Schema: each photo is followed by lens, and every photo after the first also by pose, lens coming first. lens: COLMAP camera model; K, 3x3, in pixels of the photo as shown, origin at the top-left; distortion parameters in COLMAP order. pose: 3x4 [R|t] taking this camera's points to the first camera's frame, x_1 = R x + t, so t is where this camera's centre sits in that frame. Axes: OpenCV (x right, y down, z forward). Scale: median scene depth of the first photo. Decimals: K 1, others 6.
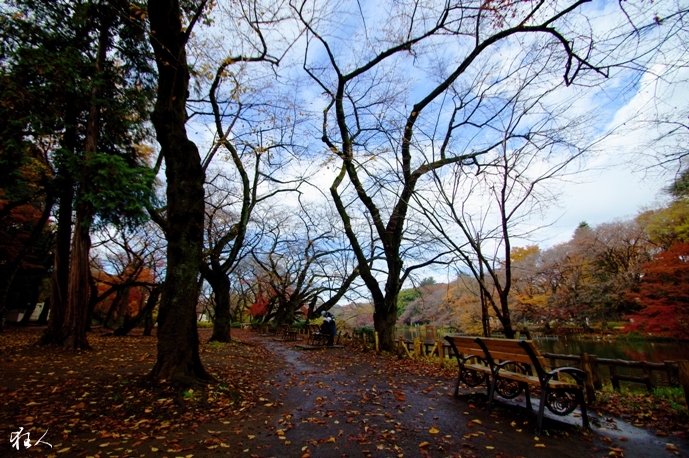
lens RADIAL K [[308.8, 0, 344.5], [0, 308.8, 229.0], [0, 0, 1]] dist [0.015327, -0.018834]
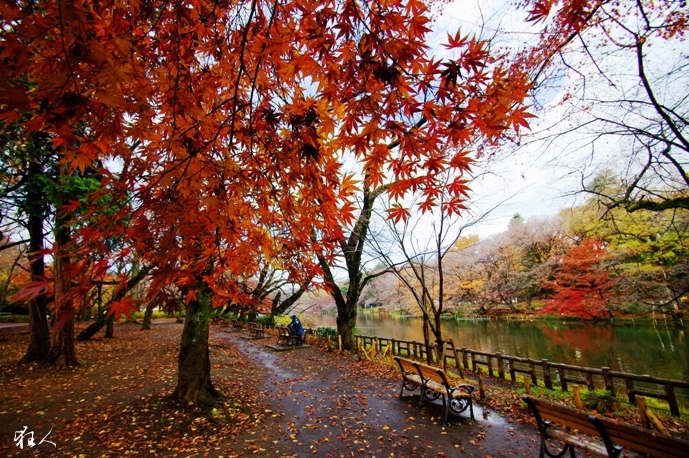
lens RADIAL K [[308.8, 0, 344.5], [0, 308.8, 229.0], [0, 0, 1]] dist [0.015327, -0.018834]
pose [[0.989885, 0.003037, 0.141840, -0.050362], [-0.011333, 0.998268, 0.057720, -0.149236], [-0.141419, -0.058743, 0.988205, -0.161758]]
